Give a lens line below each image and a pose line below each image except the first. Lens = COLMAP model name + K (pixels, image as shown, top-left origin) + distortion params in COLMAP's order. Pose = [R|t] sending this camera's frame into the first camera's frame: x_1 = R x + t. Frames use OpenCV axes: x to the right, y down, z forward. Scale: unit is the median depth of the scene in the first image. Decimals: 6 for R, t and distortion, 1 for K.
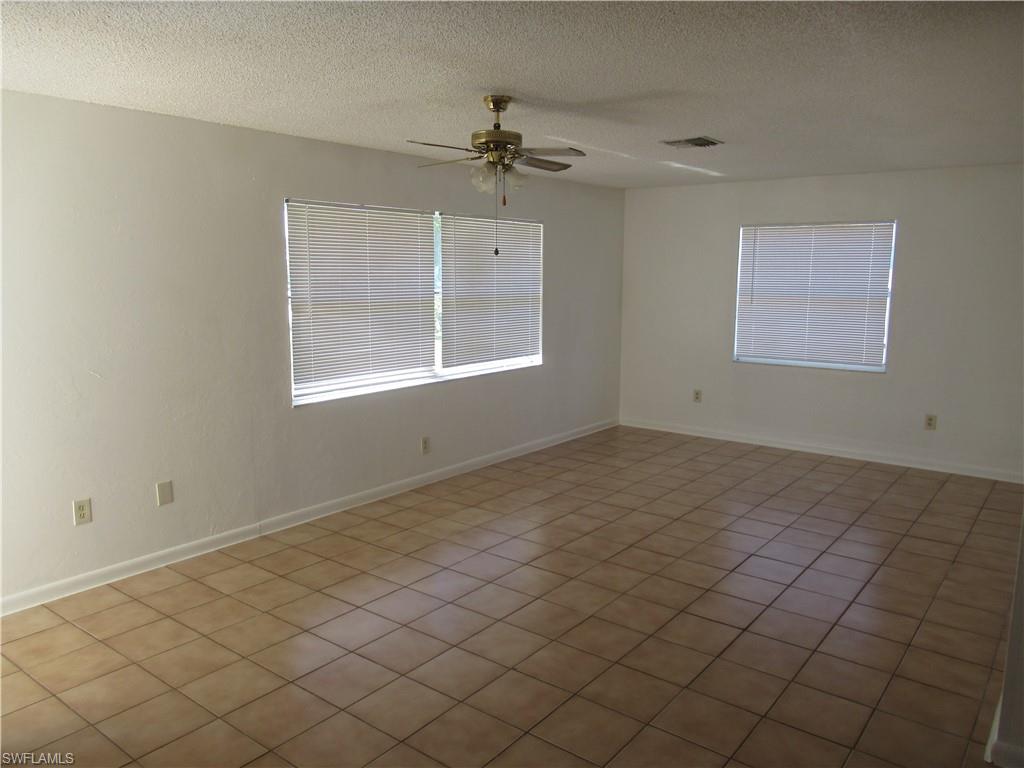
lens RADIAL K [[762.9, 0, 504.6], [0, 762.9, 384.8], [0, 0, 1]] dist [-0.020254, 0.000243]
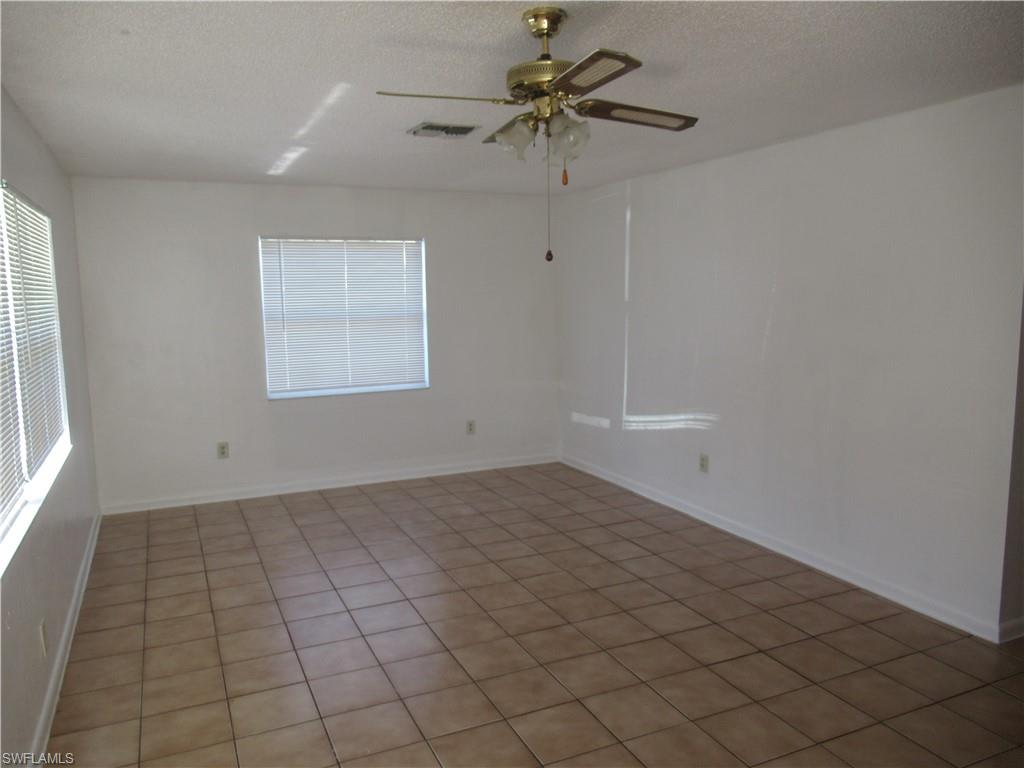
lens RADIAL K [[762.9, 0, 504.6], [0, 762.9, 384.8], [0, 0, 1]] dist [-0.020254, 0.000243]
pose [[0.462090, -0.122840, 0.878284, -0.424199], [0.151657, 0.986717, 0.058214, -0.077754], [-0.873769, 0.106298, 0.474582, 0.521213]]
